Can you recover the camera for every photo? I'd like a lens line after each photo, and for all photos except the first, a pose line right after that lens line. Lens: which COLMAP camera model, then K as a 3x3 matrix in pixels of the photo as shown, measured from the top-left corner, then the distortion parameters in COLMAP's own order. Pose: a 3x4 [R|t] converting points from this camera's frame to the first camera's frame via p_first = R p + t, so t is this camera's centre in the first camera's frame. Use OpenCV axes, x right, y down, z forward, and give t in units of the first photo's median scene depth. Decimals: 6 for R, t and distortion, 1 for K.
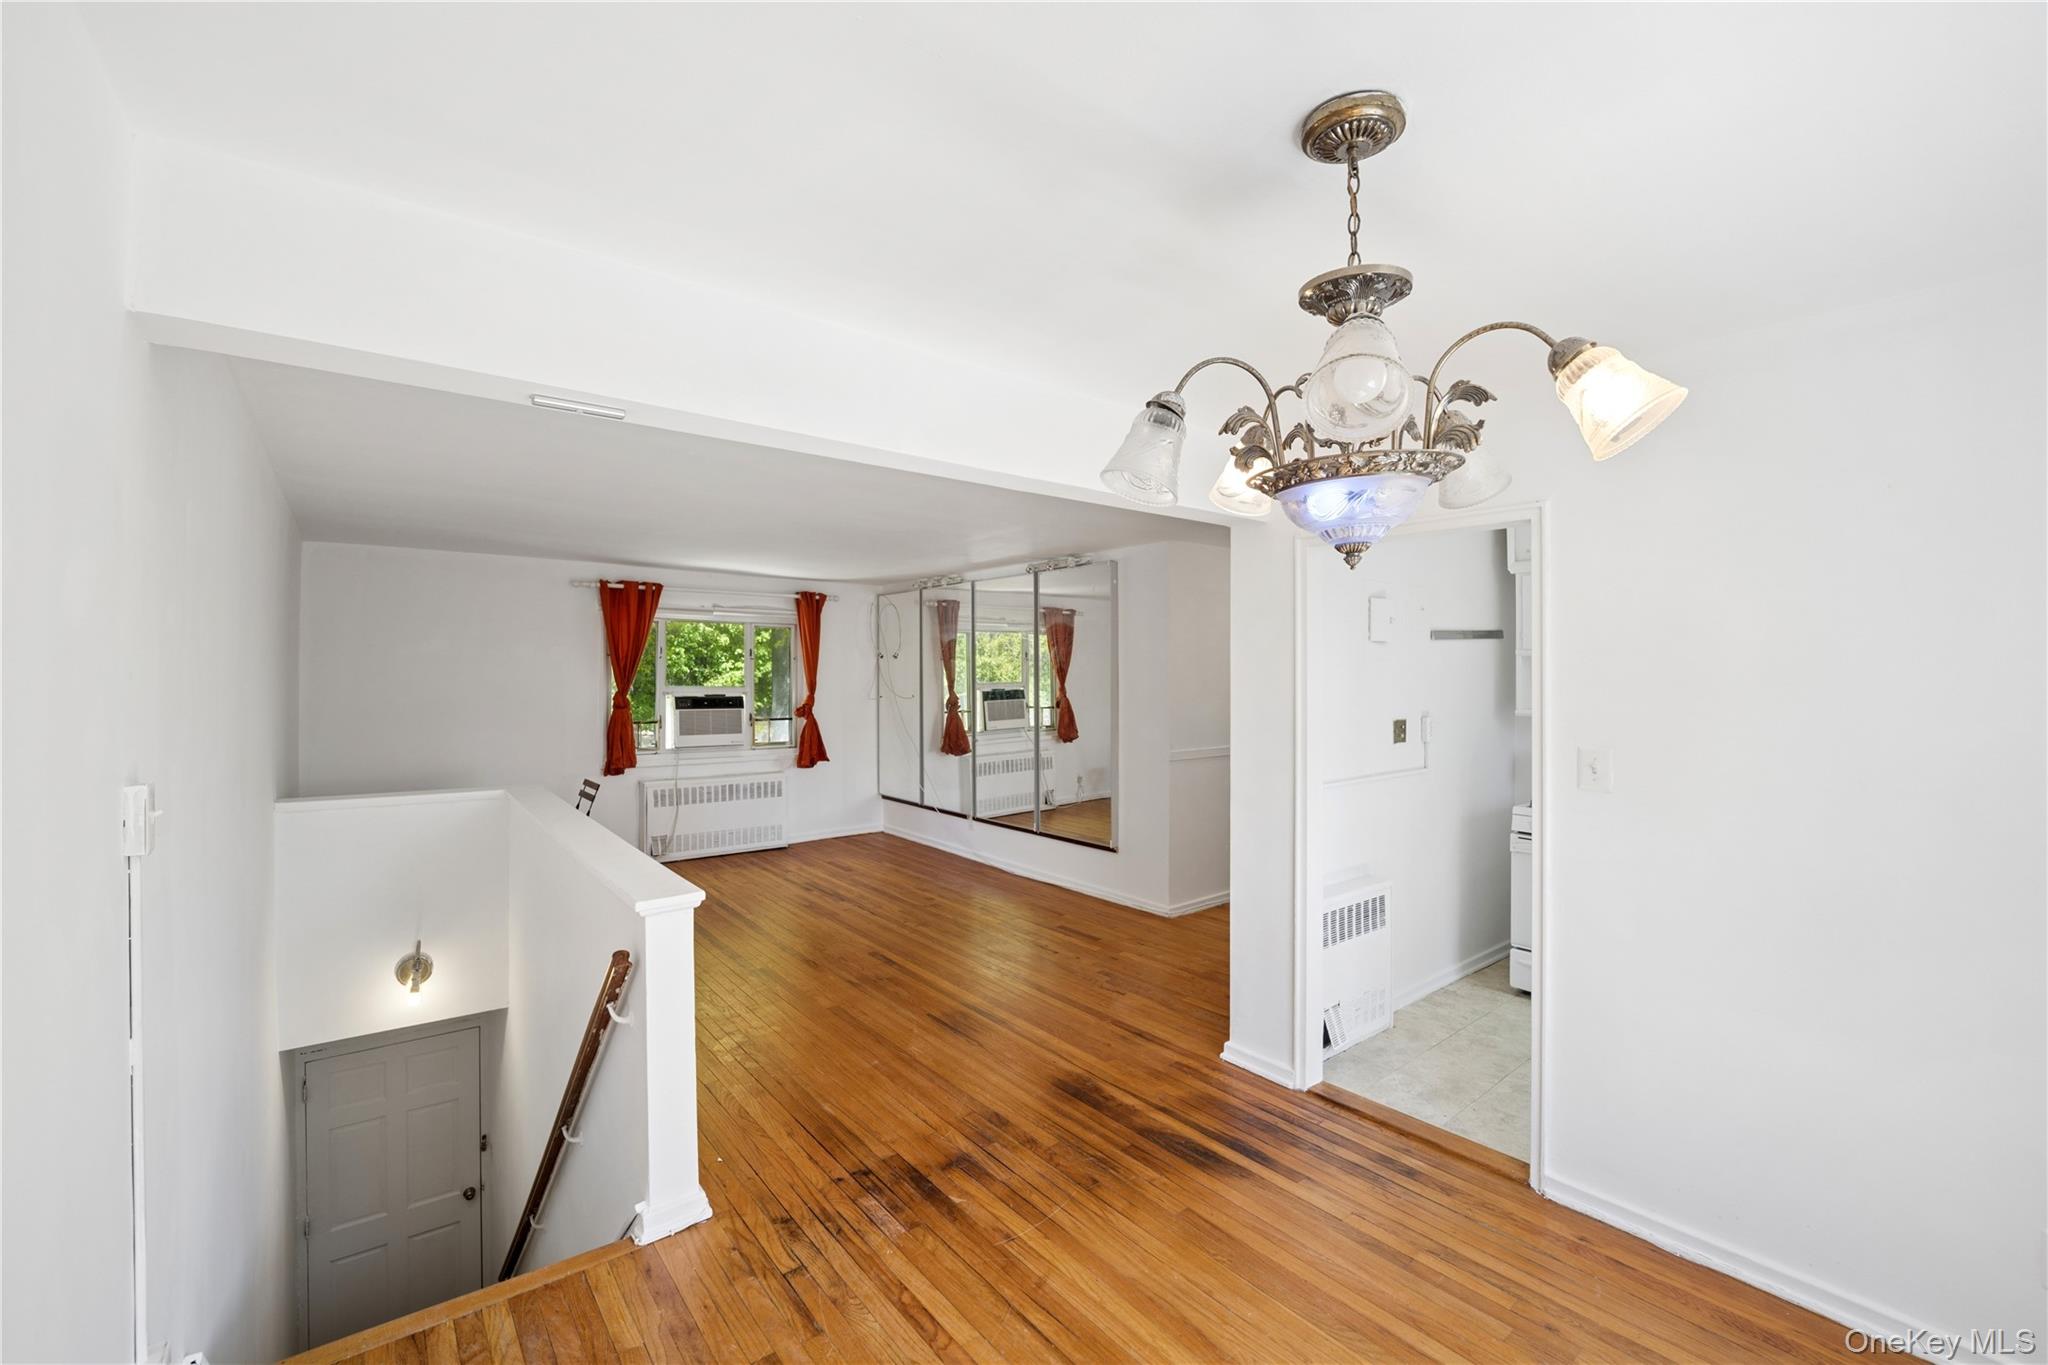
lens RADIAL K [[840.0, 0, 1030.7], [0, 840.0, 672.3], [0, 0, 1]] dist [-0.018052, 0.000138]
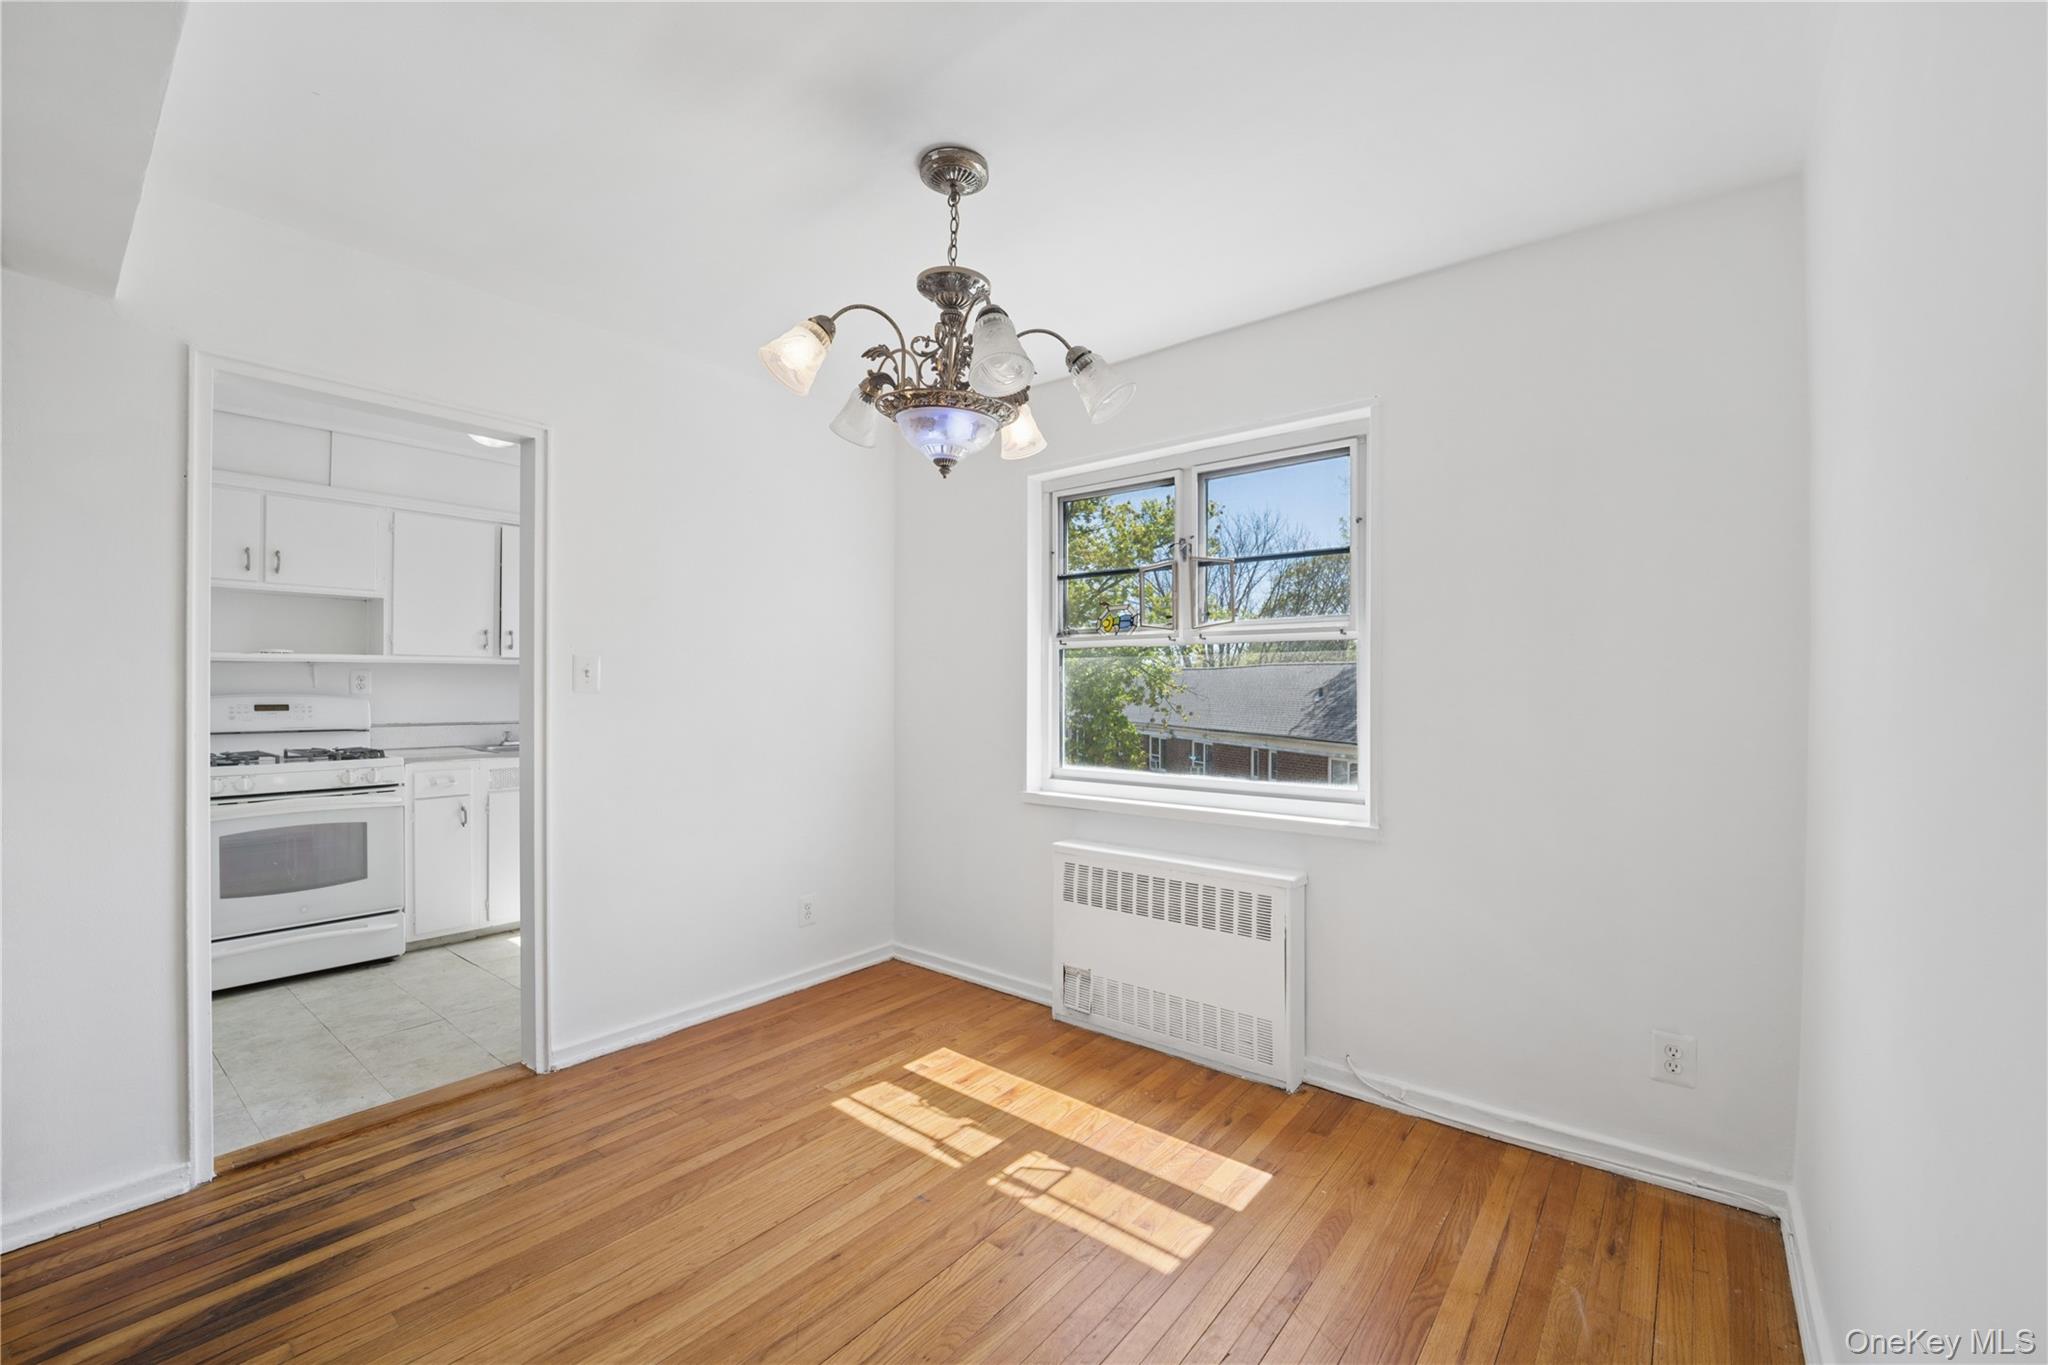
lens RADIAL K [[840.0, 0, 1017.5], [0, 840.0, 686.5], [0, 0, 1]] dist [-0.018052, 0.000138]
pose [[-0.202670, -0.003642, 0.979240, -0.348062], [-0.009455, 0.999954, 0.001762, 0.076336], [-0.979201, -0.008902, -0.202695, 0.390671]]
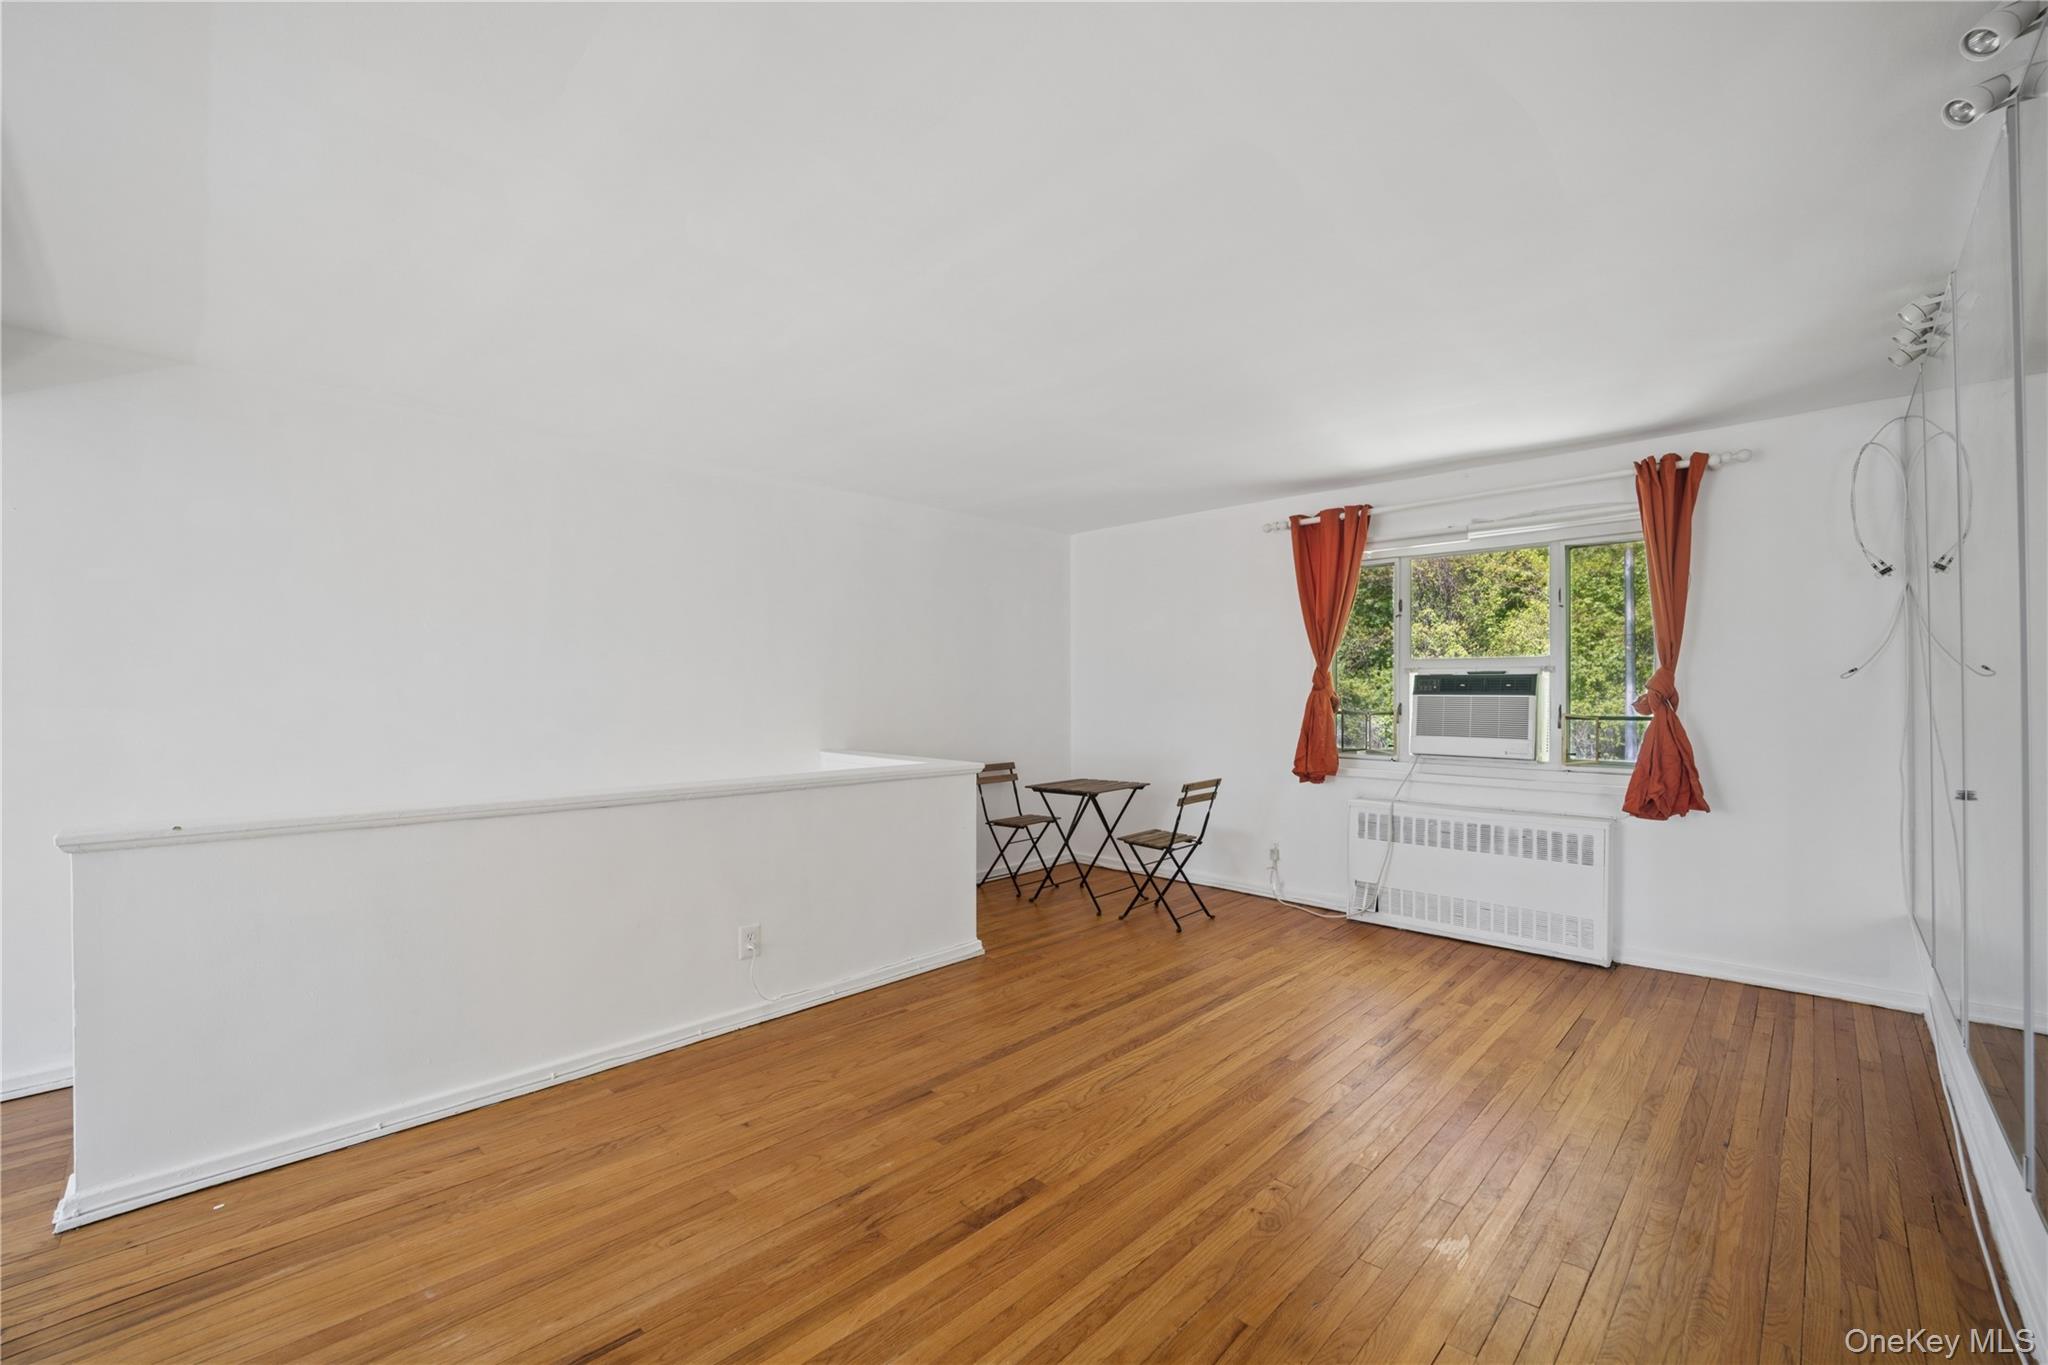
lens RADIAL K [[840.0, 0, 1020.5], [0, 840.0, 681.5], [0, 0, 1]] dist [-0.018052, 0.000138]
pose [[0.118540, -0.015449, -0.992829, 0.322711], [0.005937, 0.999872, -0.014850, 0.075370], [0.992931, -0.004134, 0.118617, 1.112605]]
